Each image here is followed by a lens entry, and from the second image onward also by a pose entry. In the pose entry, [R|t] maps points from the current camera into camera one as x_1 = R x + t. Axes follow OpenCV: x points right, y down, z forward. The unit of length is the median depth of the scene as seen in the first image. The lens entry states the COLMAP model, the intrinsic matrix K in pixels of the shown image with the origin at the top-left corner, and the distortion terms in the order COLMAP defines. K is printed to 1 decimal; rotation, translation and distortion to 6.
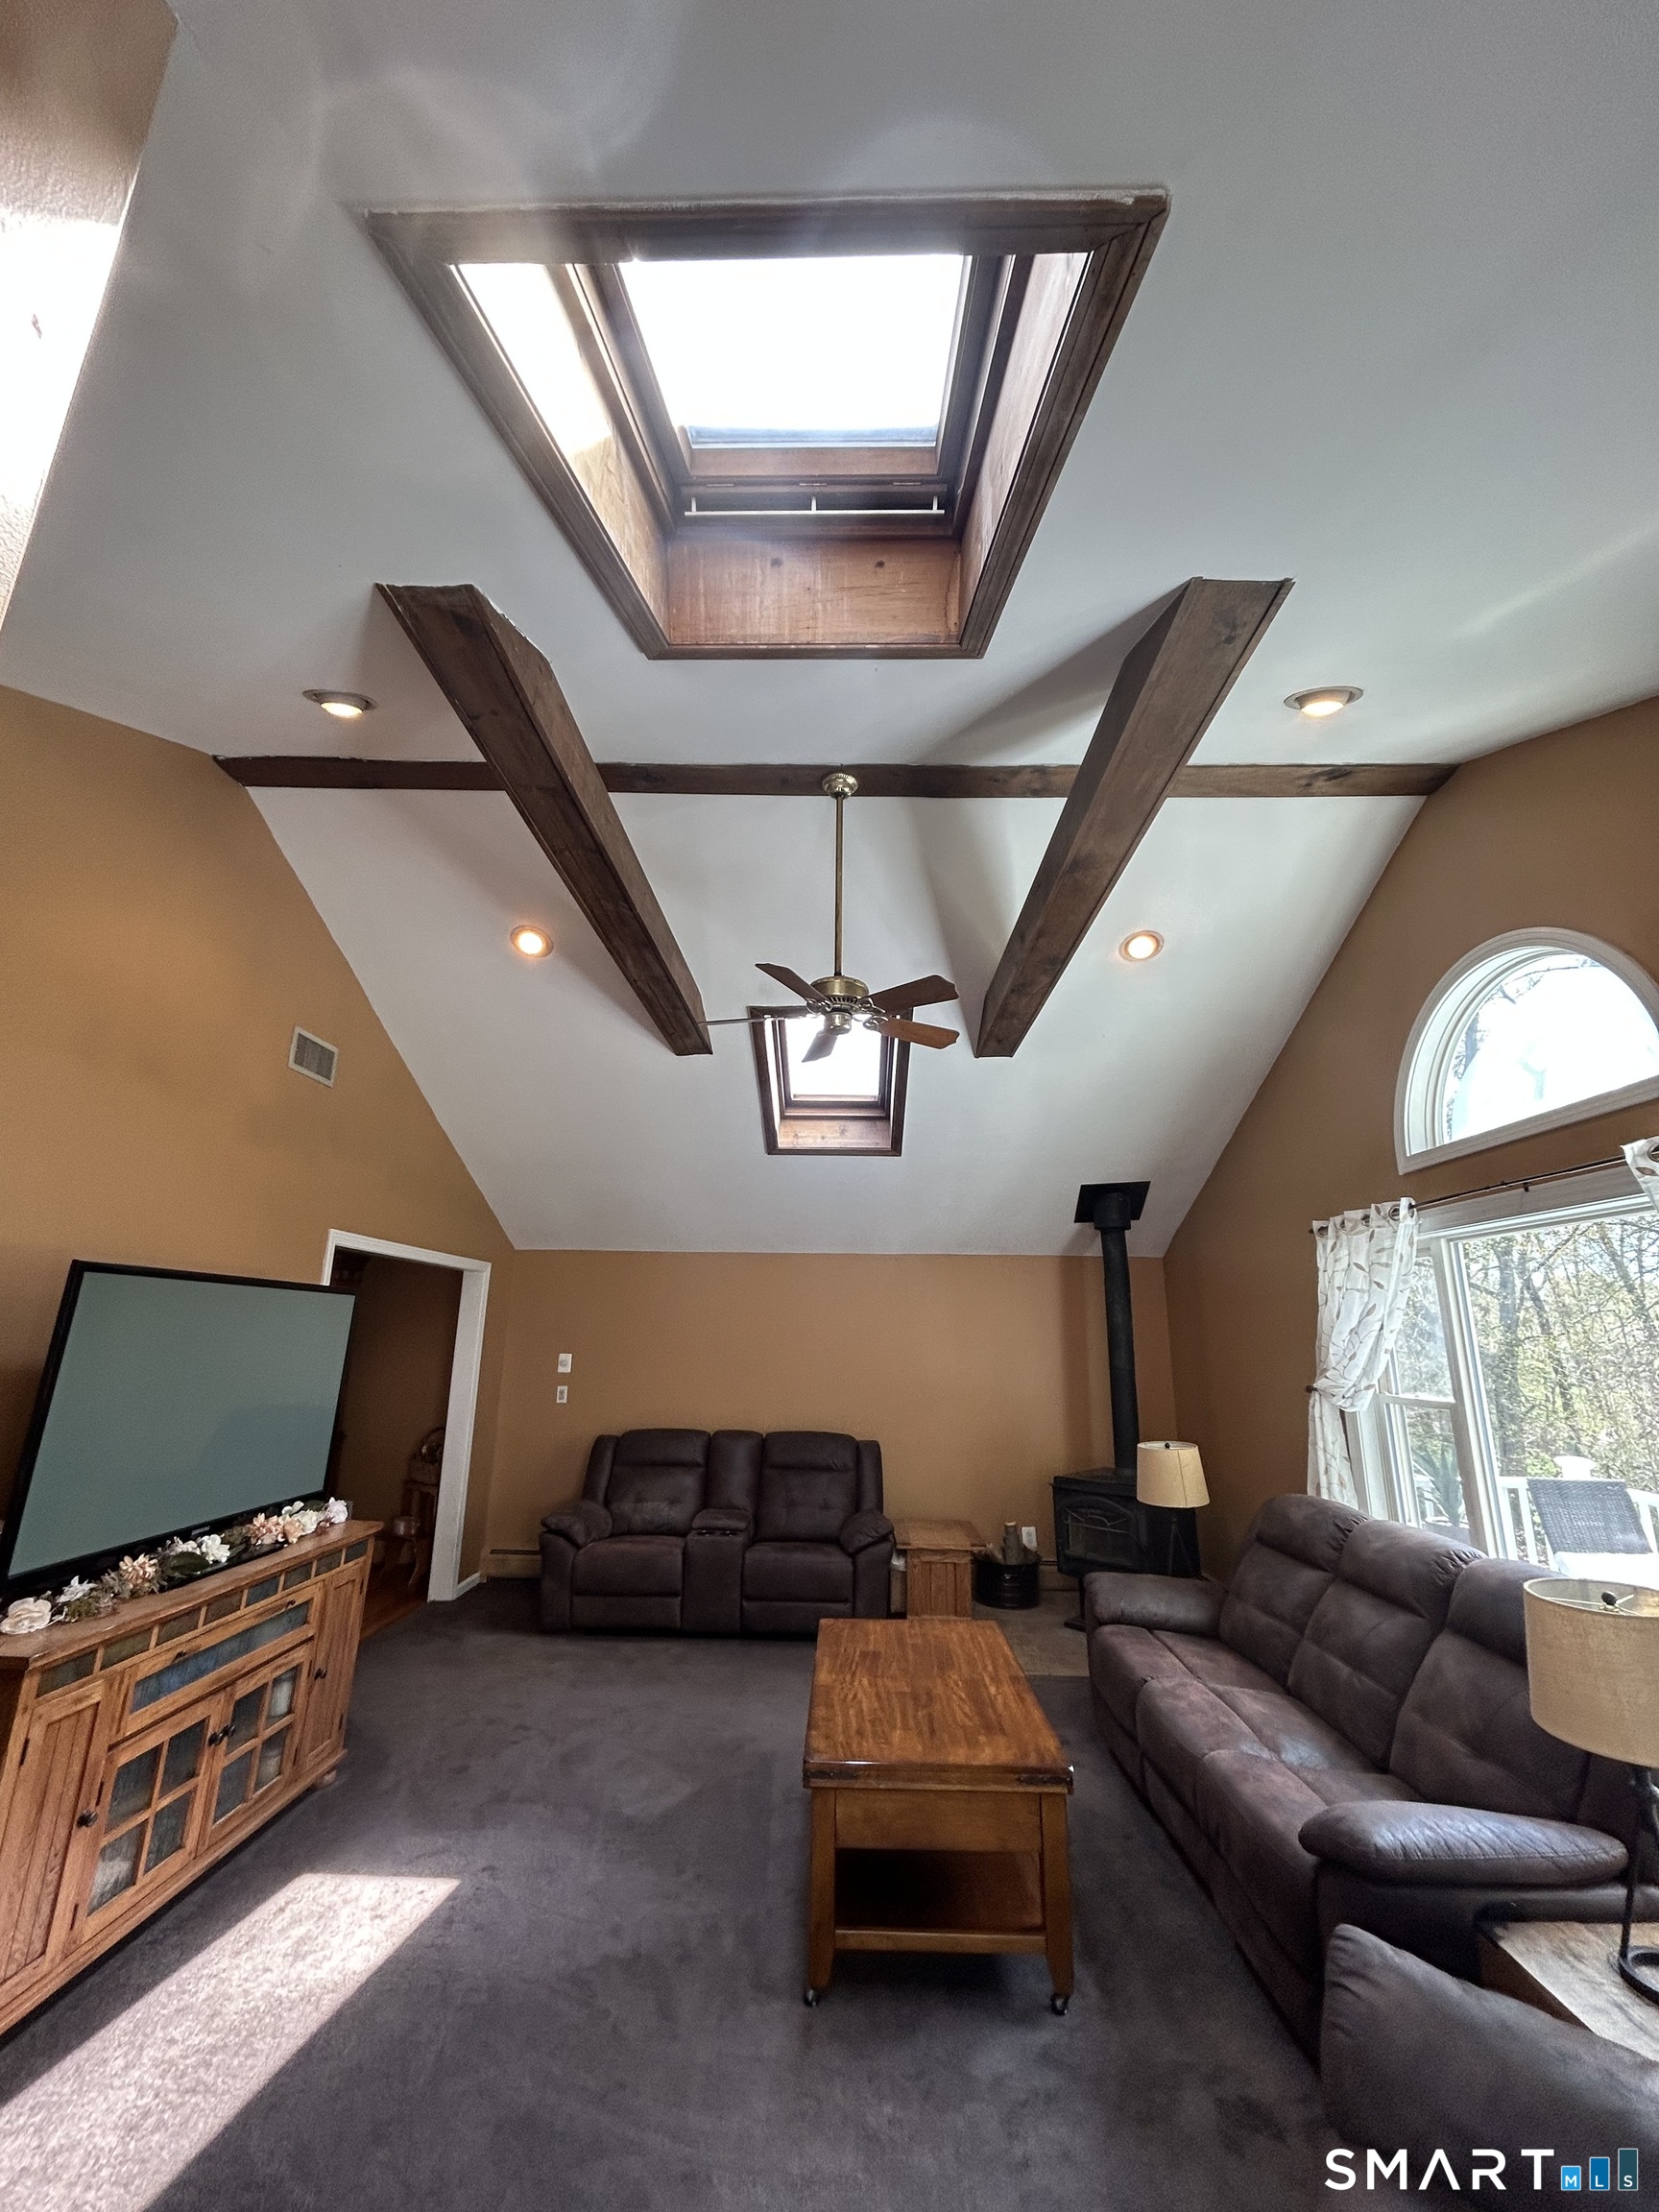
lens RADIAL K [[895.3, 0, 835.3], [0, 895.3, 1104.2], [0, 0, 1]] dist [0.000262, 0.001461]
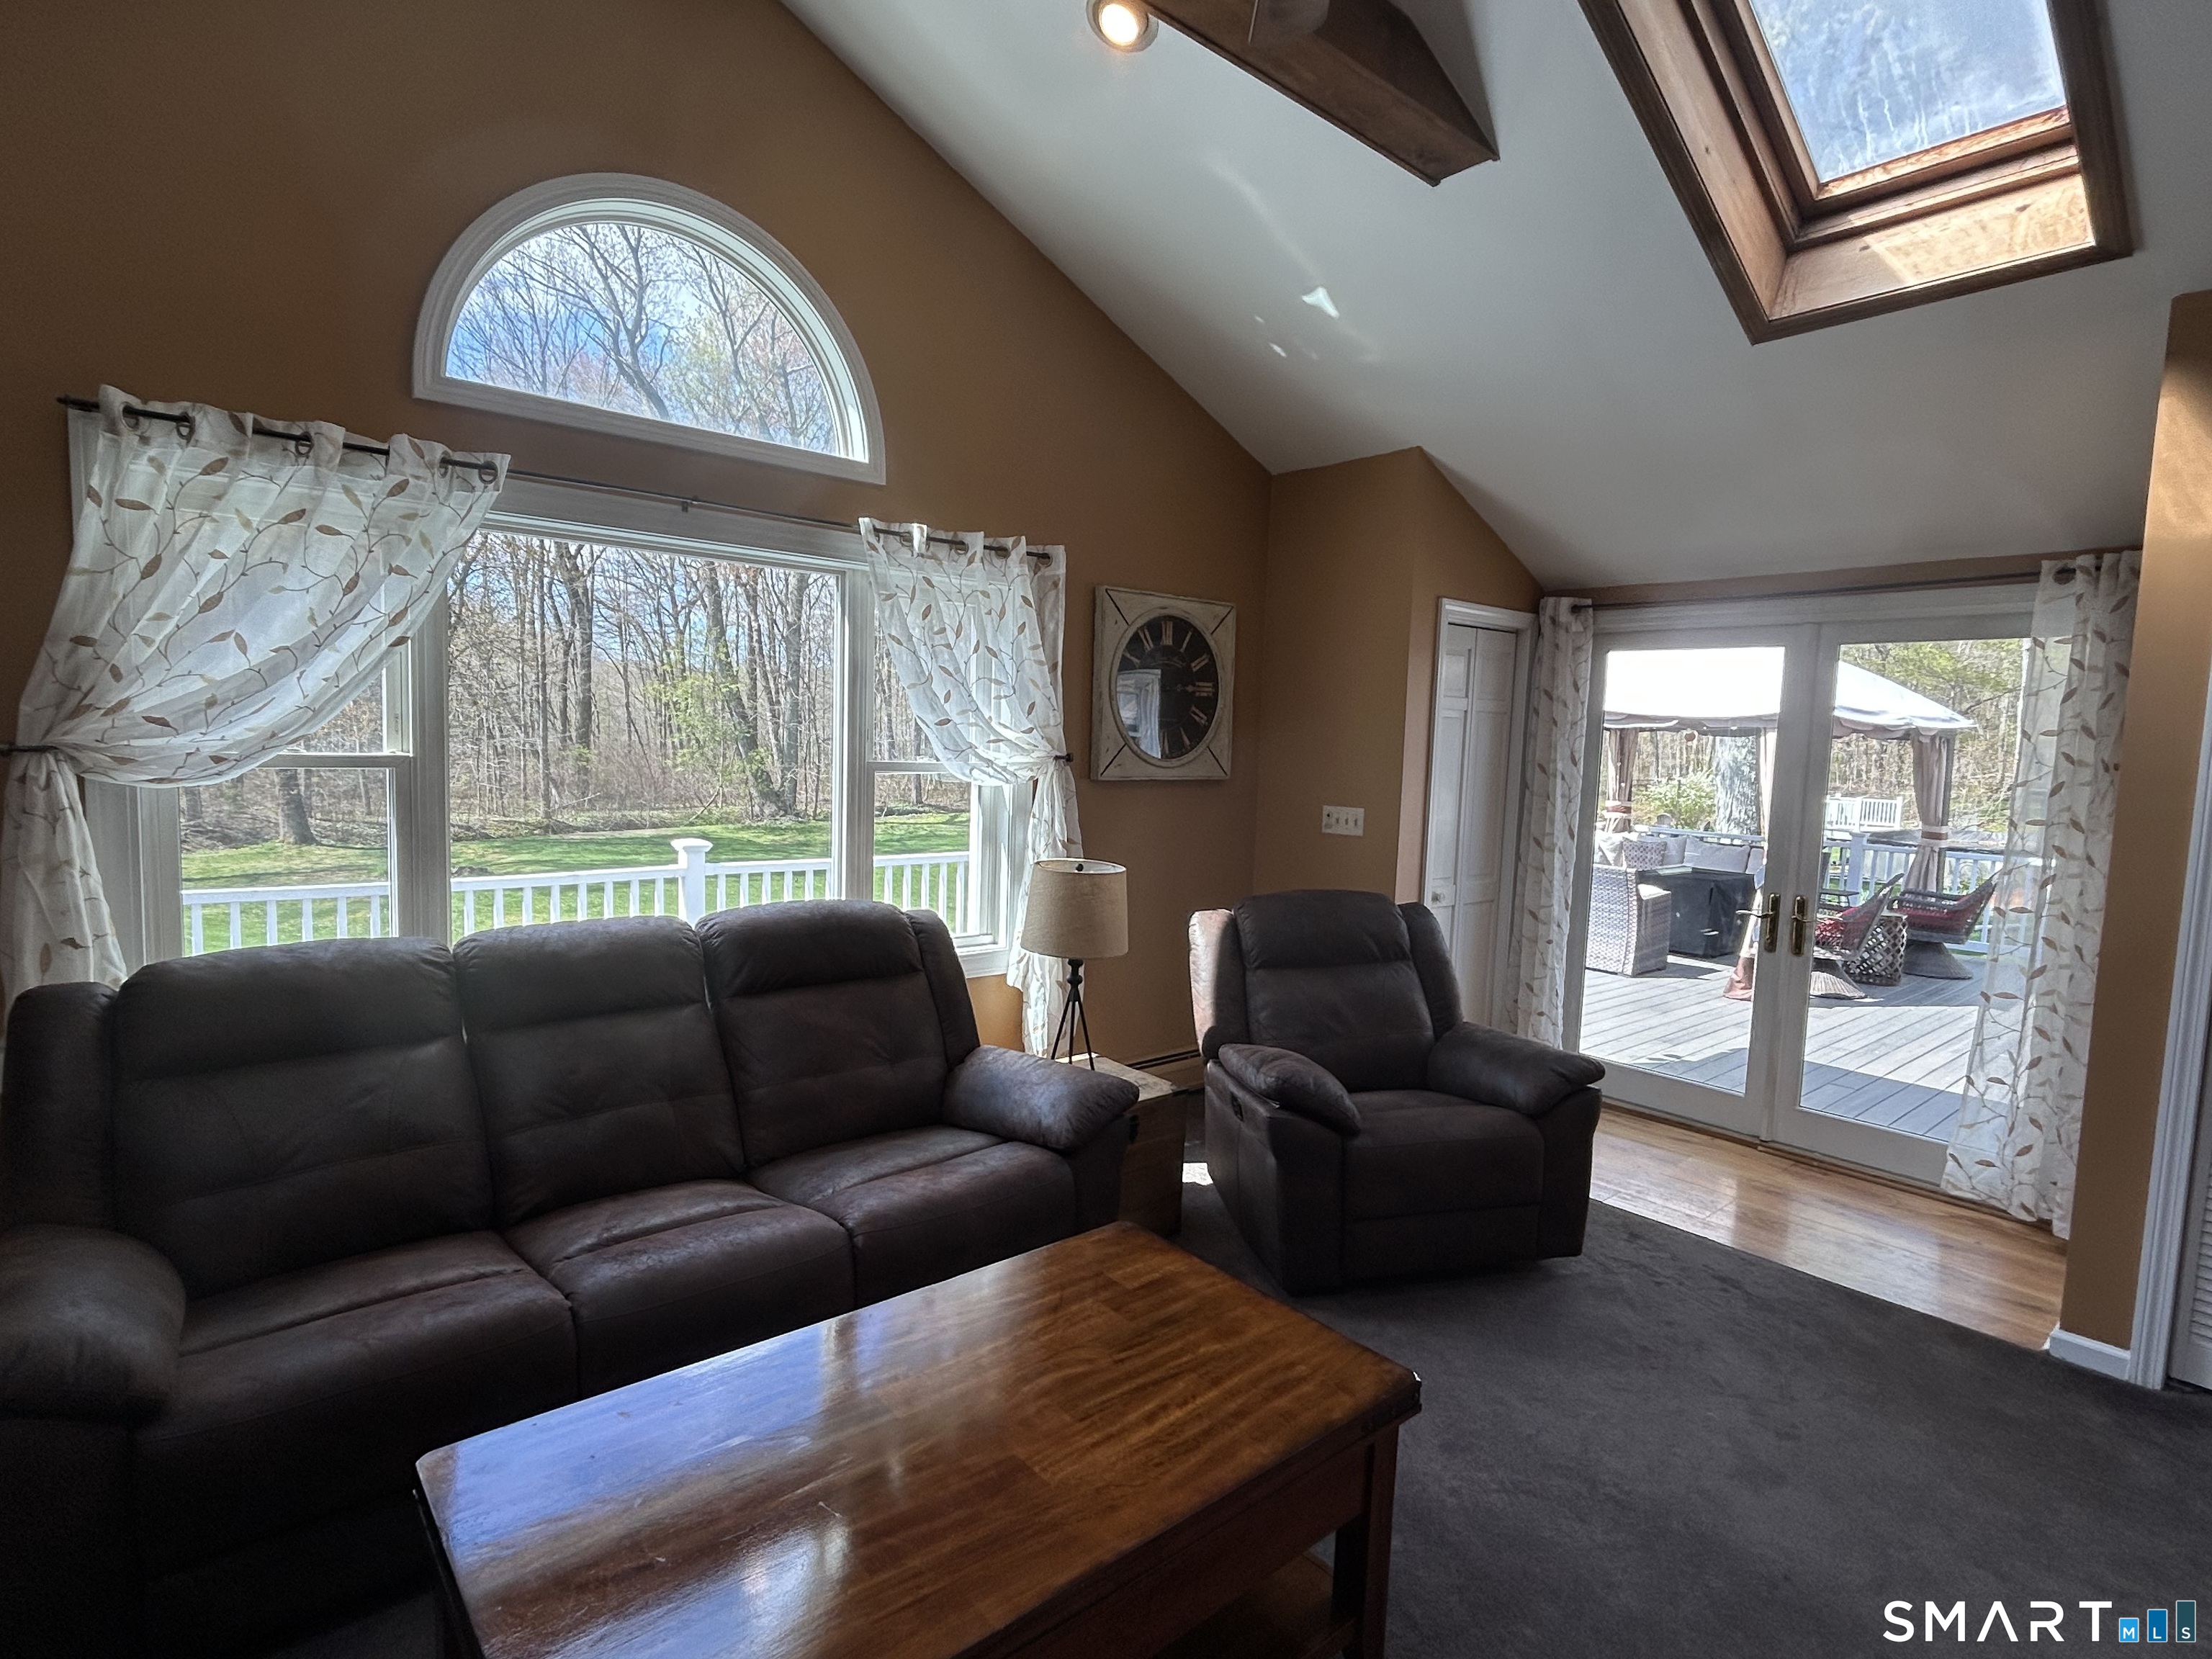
lens RADIAL K [[1130.8, 0, 1103.8], [0, 1130.8, 834.5], [0, 0, 1]] dist [0.000021, 0.001079]
pose [[-0.666509, -0.096524, 0.739222, -0.244209], [-0.228440, 0.970326, -0.079269, 0.290502], [-0.709635, -0.221701, -0.668781, 1.016746]]
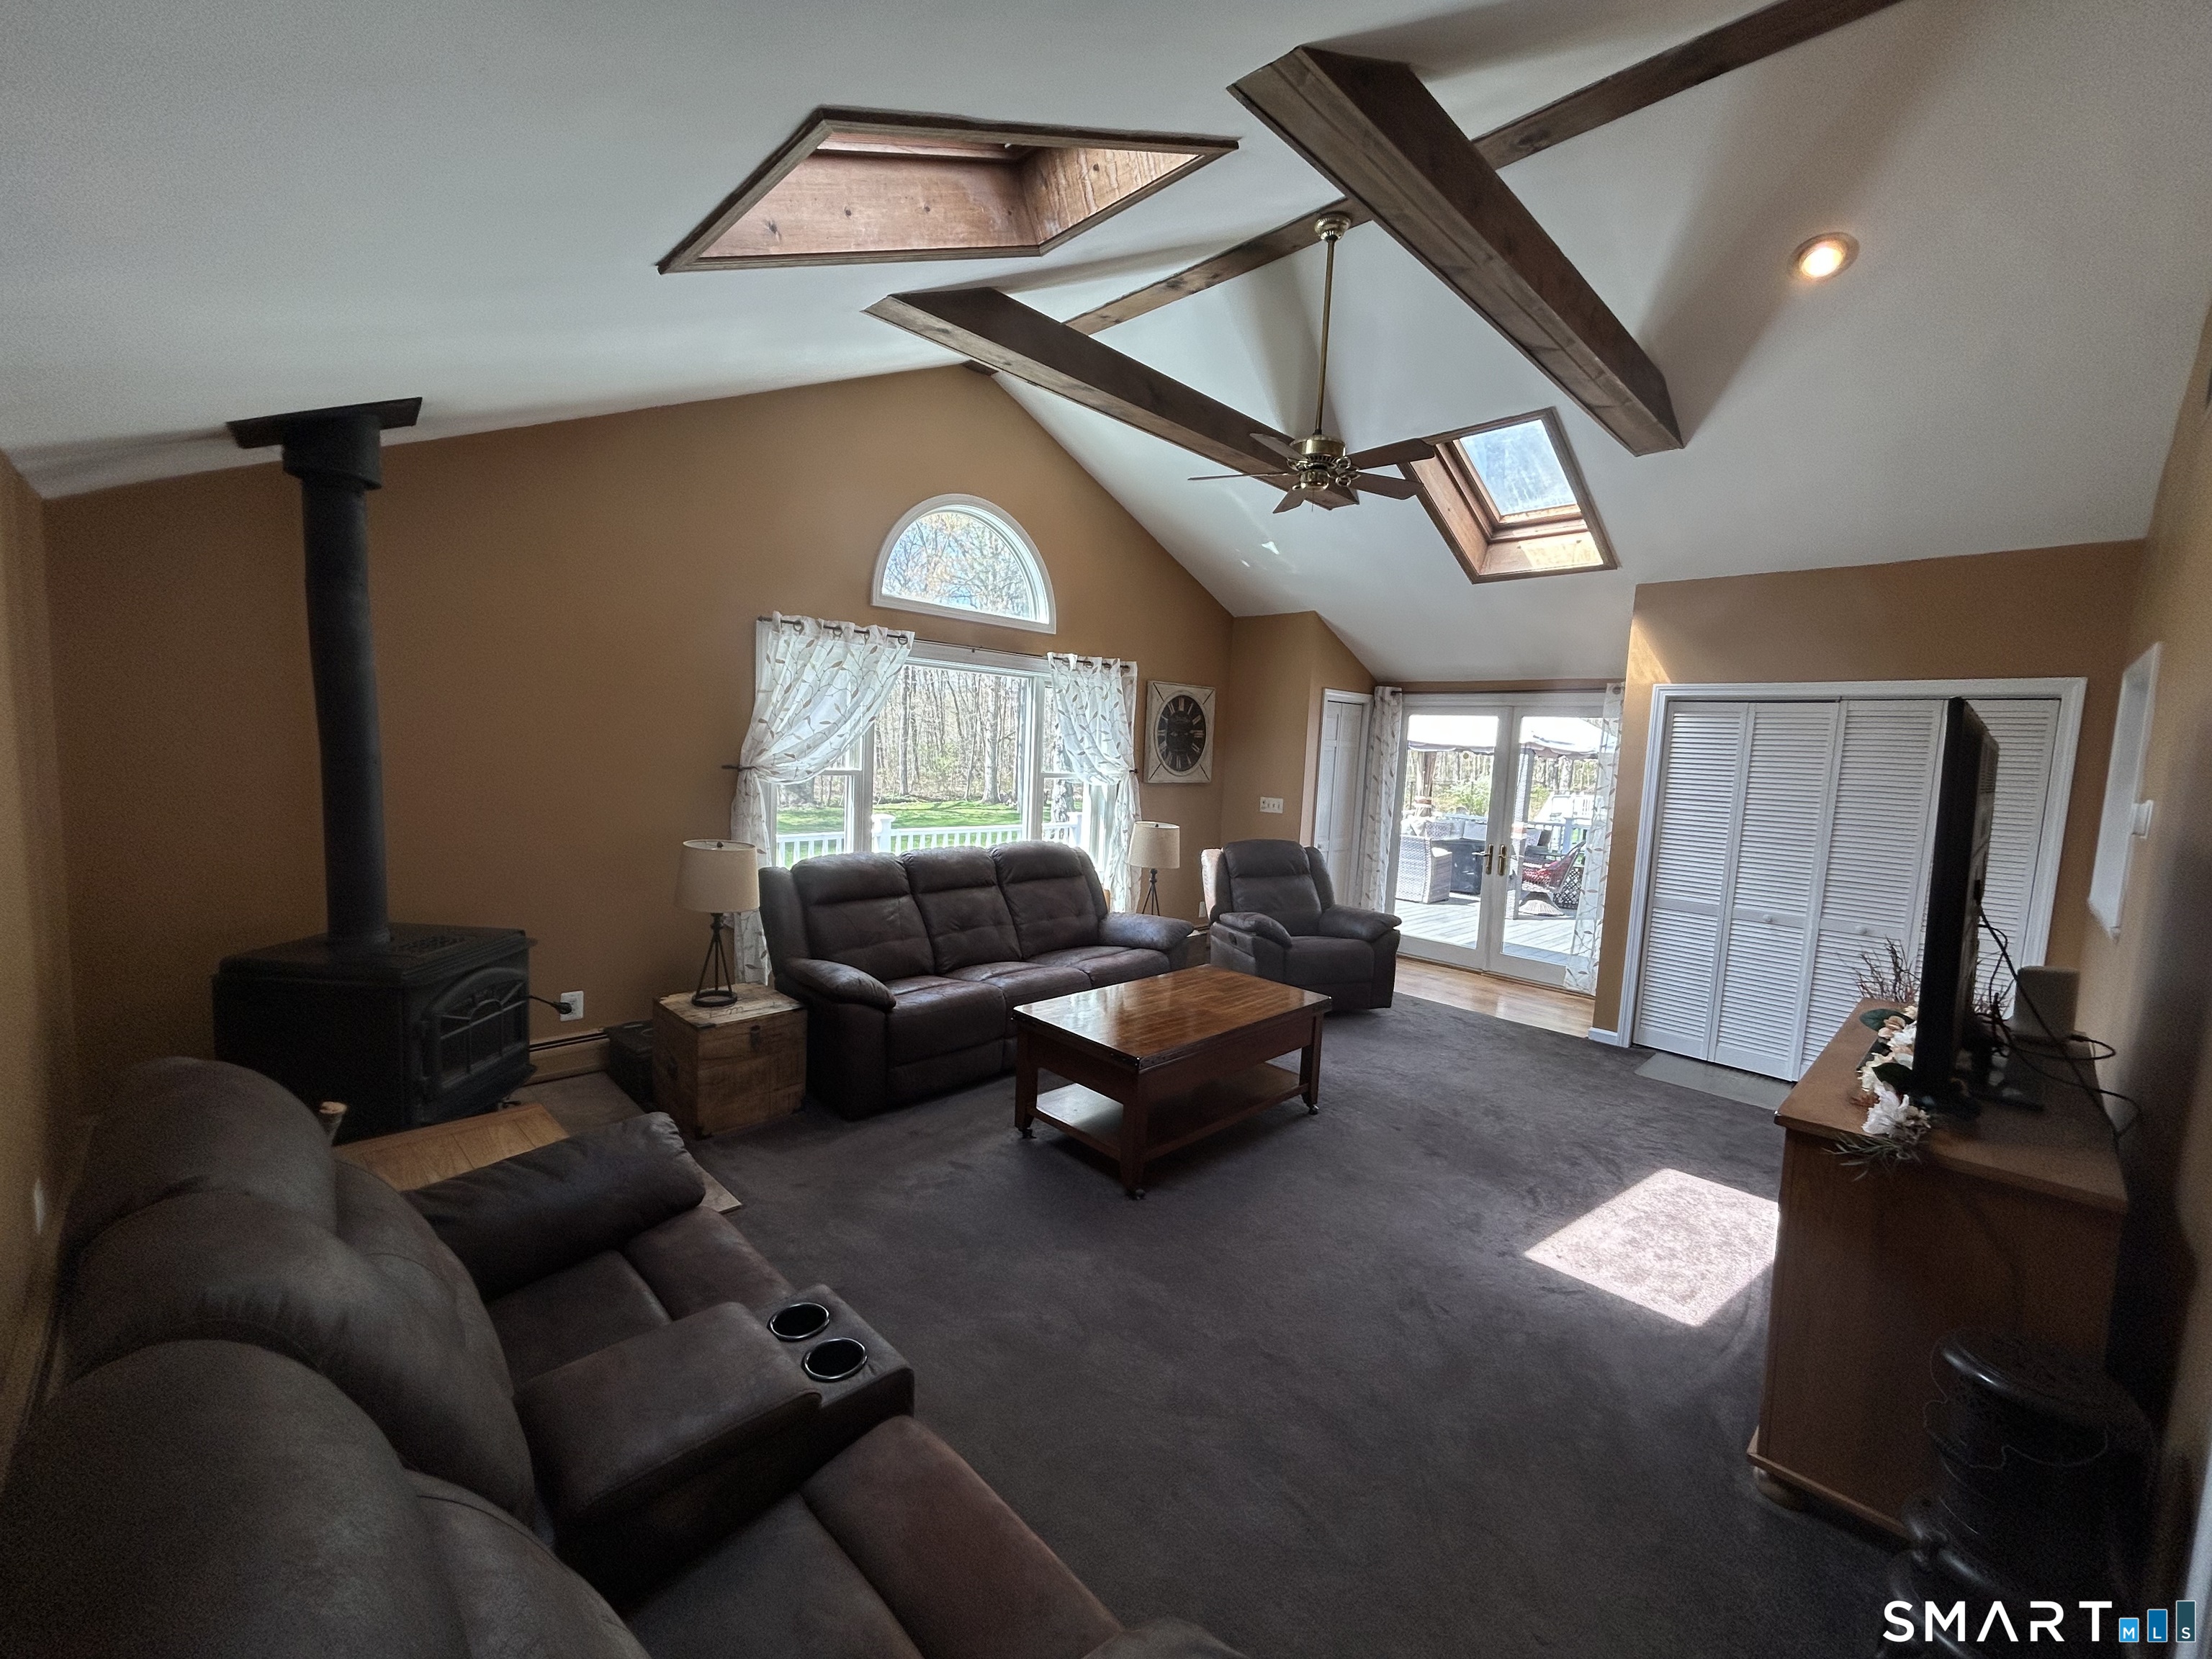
lens RADIAL K [[895.3, 0, 1105.3], [0, 895.3, 834.5], [0, 0, 1]] dist [0.000262, 0.001461]
pose [[-0.721778, -0.111025, 0.683162, -0.497002], [-0.226686, 0.970529, -0.081773, 0.395390], [-0.653950, -0.213885, -0.725674, 1.508965]]
